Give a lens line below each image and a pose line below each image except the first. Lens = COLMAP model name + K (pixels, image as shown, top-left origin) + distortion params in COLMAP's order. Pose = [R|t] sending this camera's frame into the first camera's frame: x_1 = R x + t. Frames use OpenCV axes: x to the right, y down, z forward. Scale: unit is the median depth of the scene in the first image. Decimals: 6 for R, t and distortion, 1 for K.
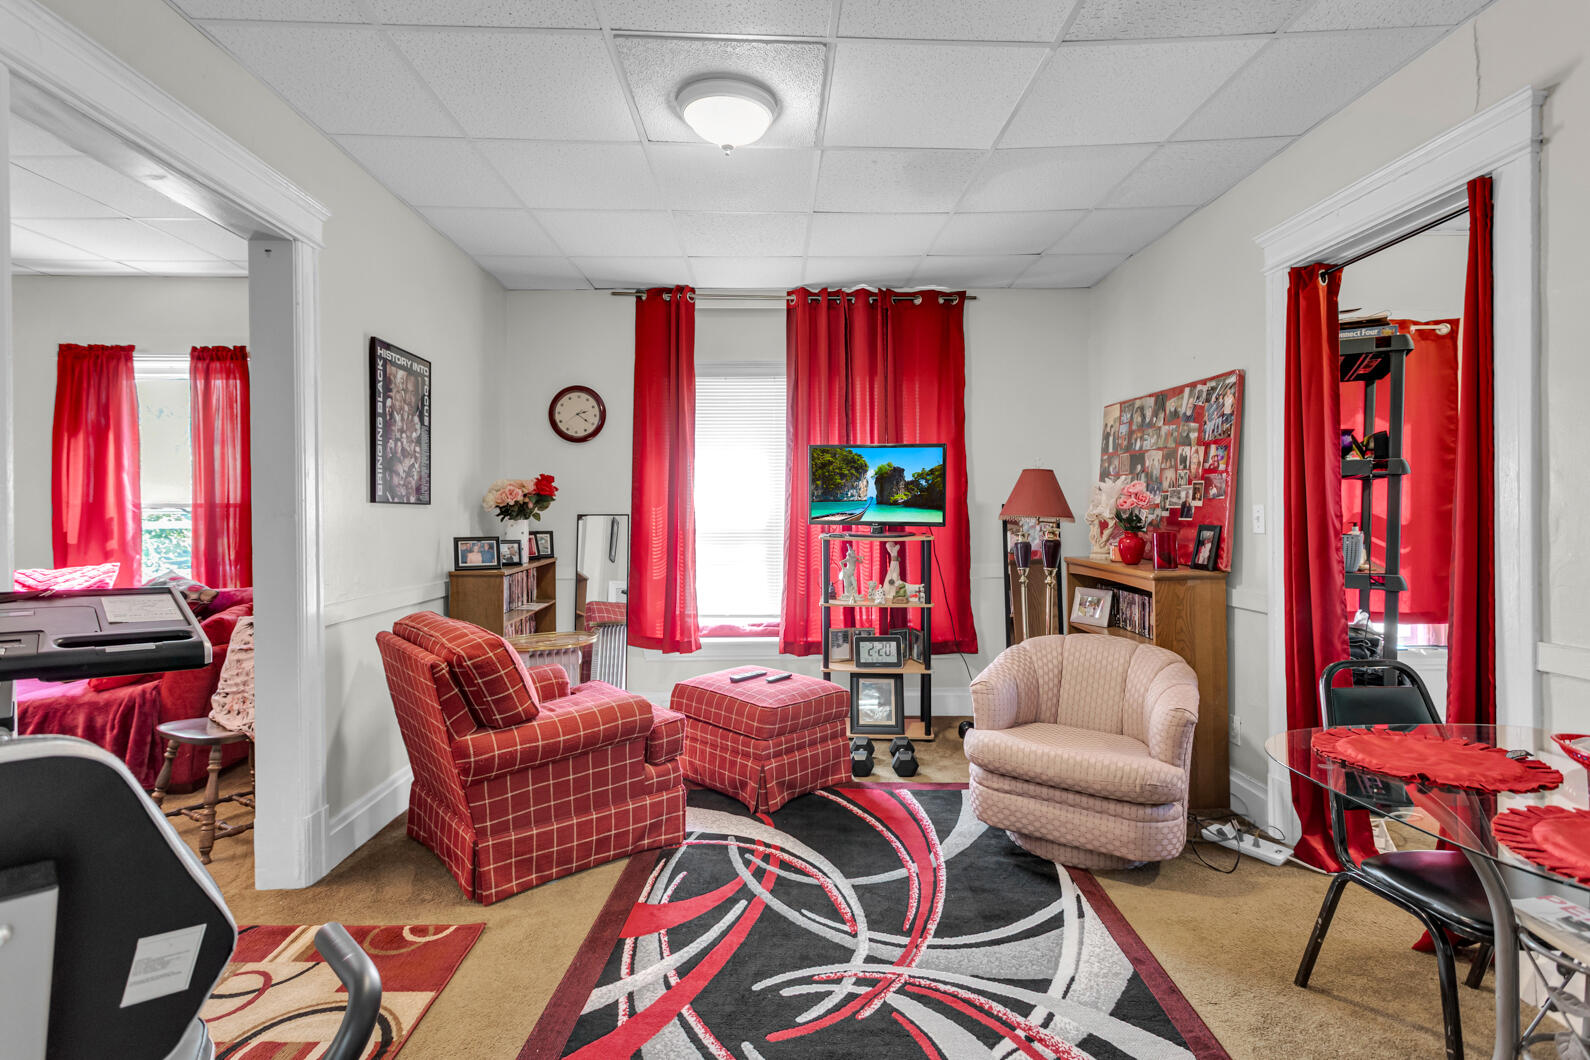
lens RADIAL K [[764.7, 0, 790.4], [0, 764.7, 518.9], [0, 0, 1]] dist [0.001861, 0.000982]
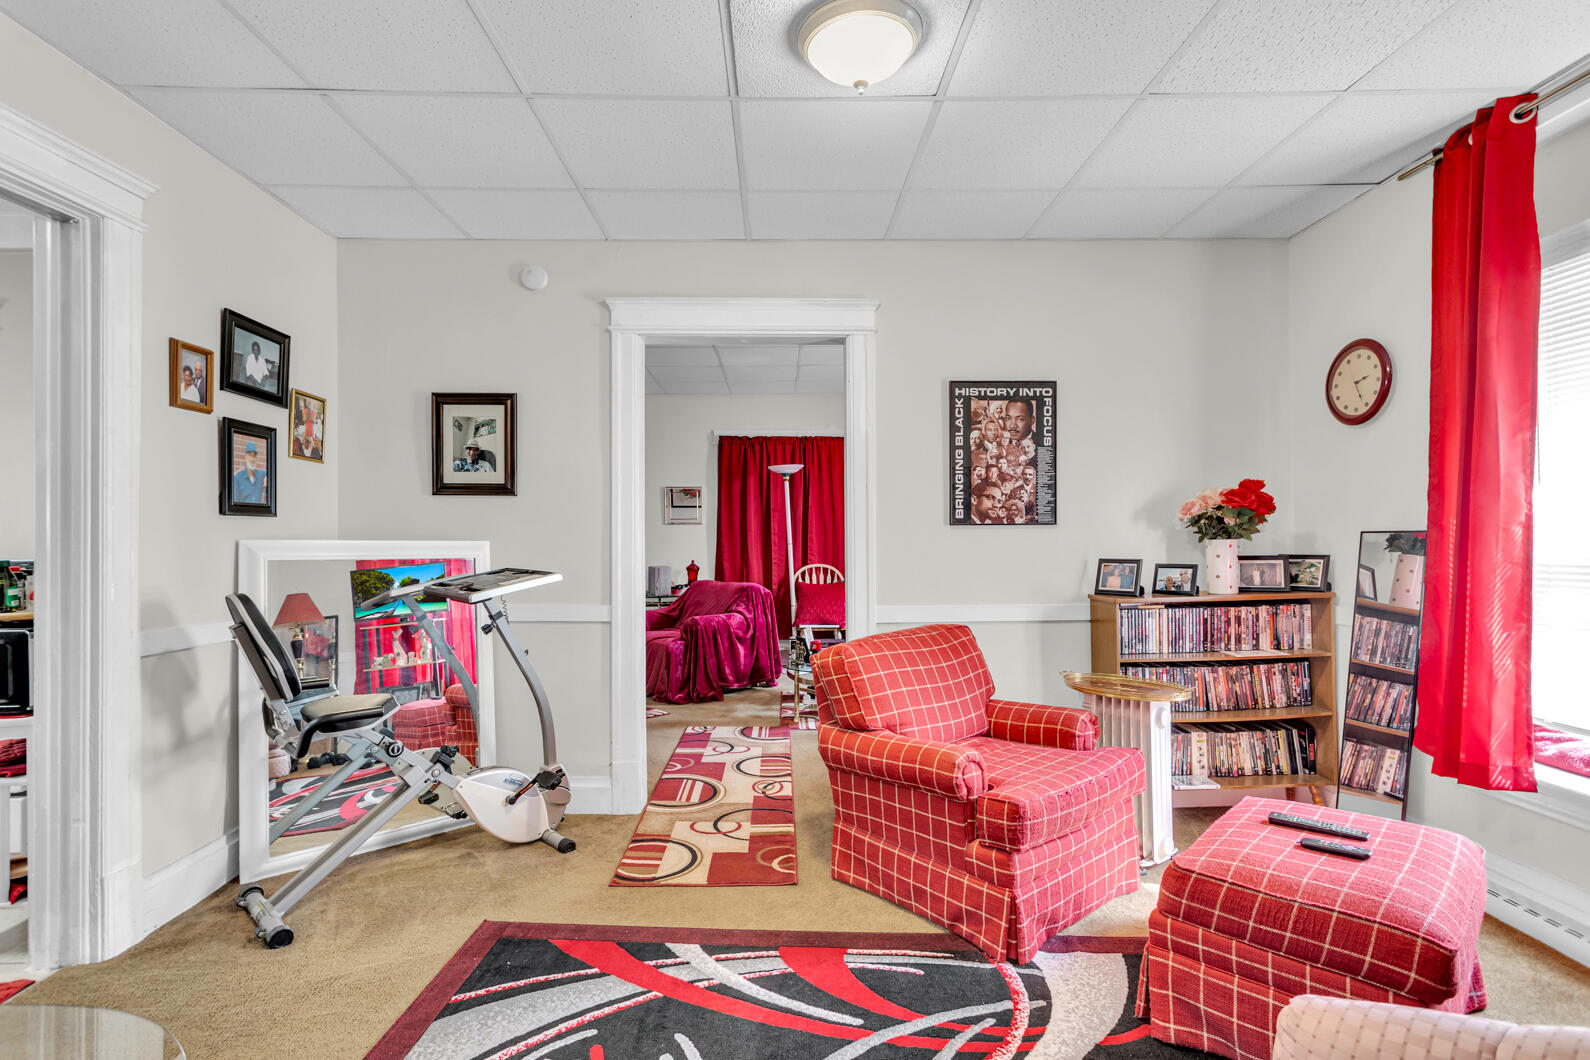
lens RADIAL K [[764.7, 0, 793.2], [0, 764.7, 539.0], [0, 0, 1]] dist [0.001861, 0.000982]
pose [[-0.007456, 0.008064, -0.999940, 0.528370], [0.006041, 0.999950, 0.008019, -0.010033], [0.999954, -0.005981, -0.007504, 0.671355]]
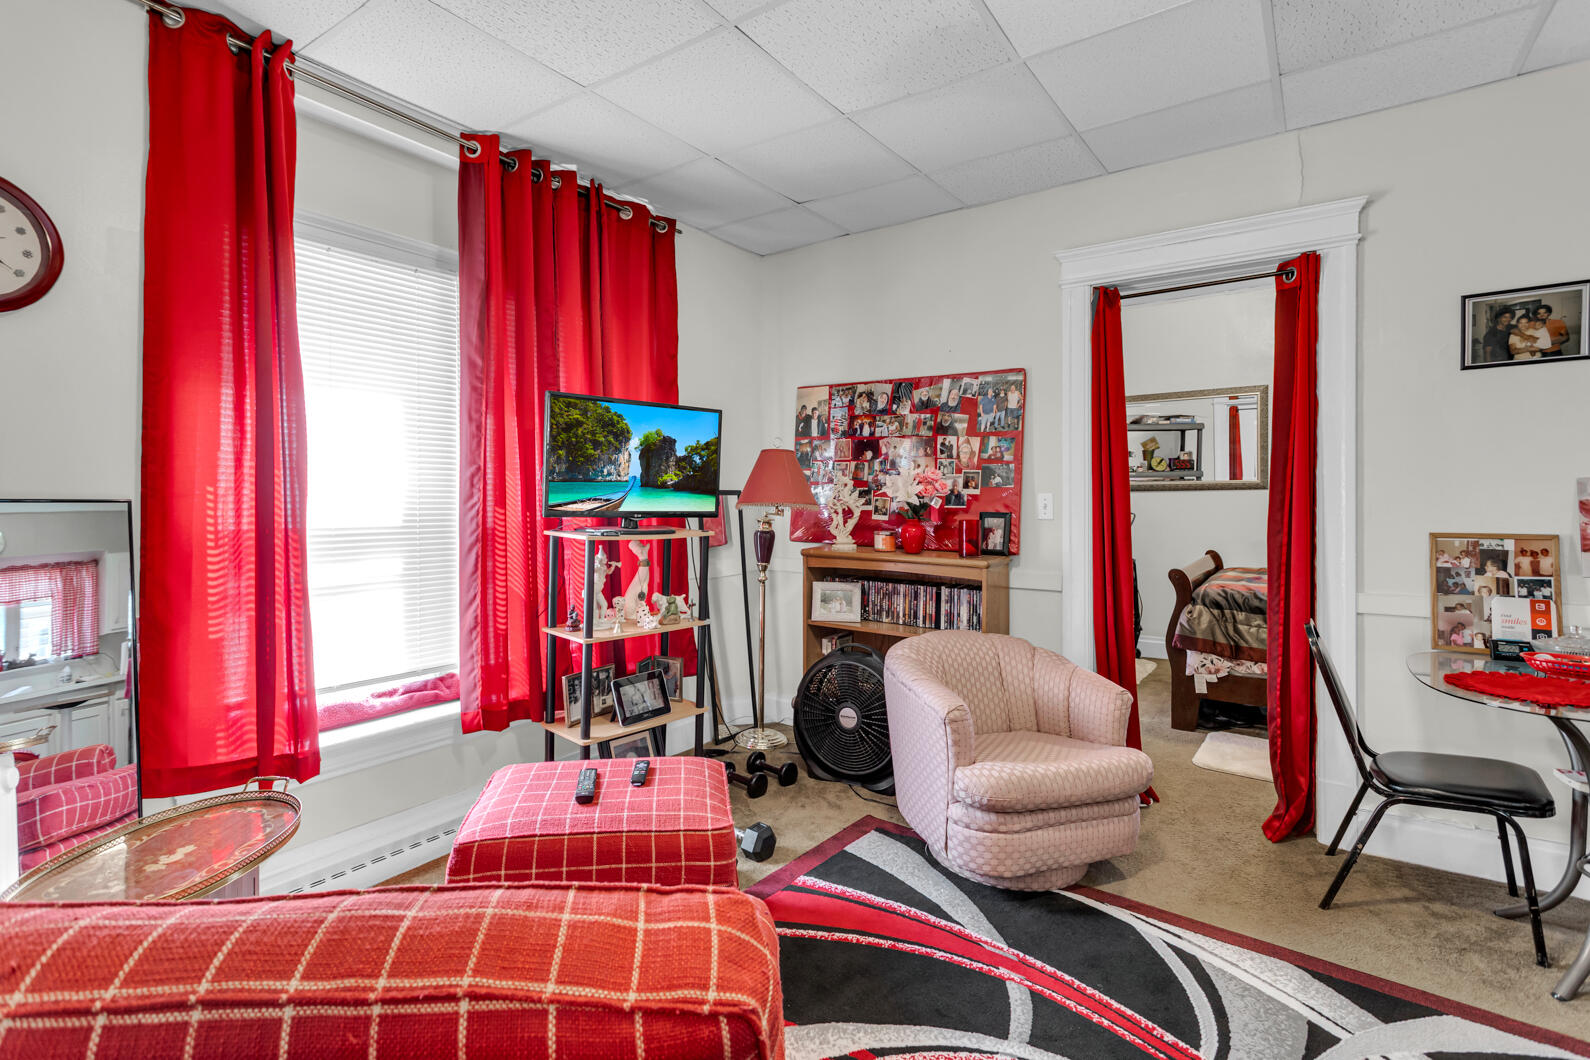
lens RADIAL K [[764.7, 0, 779.8], [0, 764.7, 507.7], [0, 0, 1]] dist [0.001861, 0.000982]
pose [[0.597547, -0.004801, 0.801820, -0.450548], [0.003822, 0.999988, 0.003140, -0.002661], [-0.801825, 0.001188, 0.597558, 0.578161]]
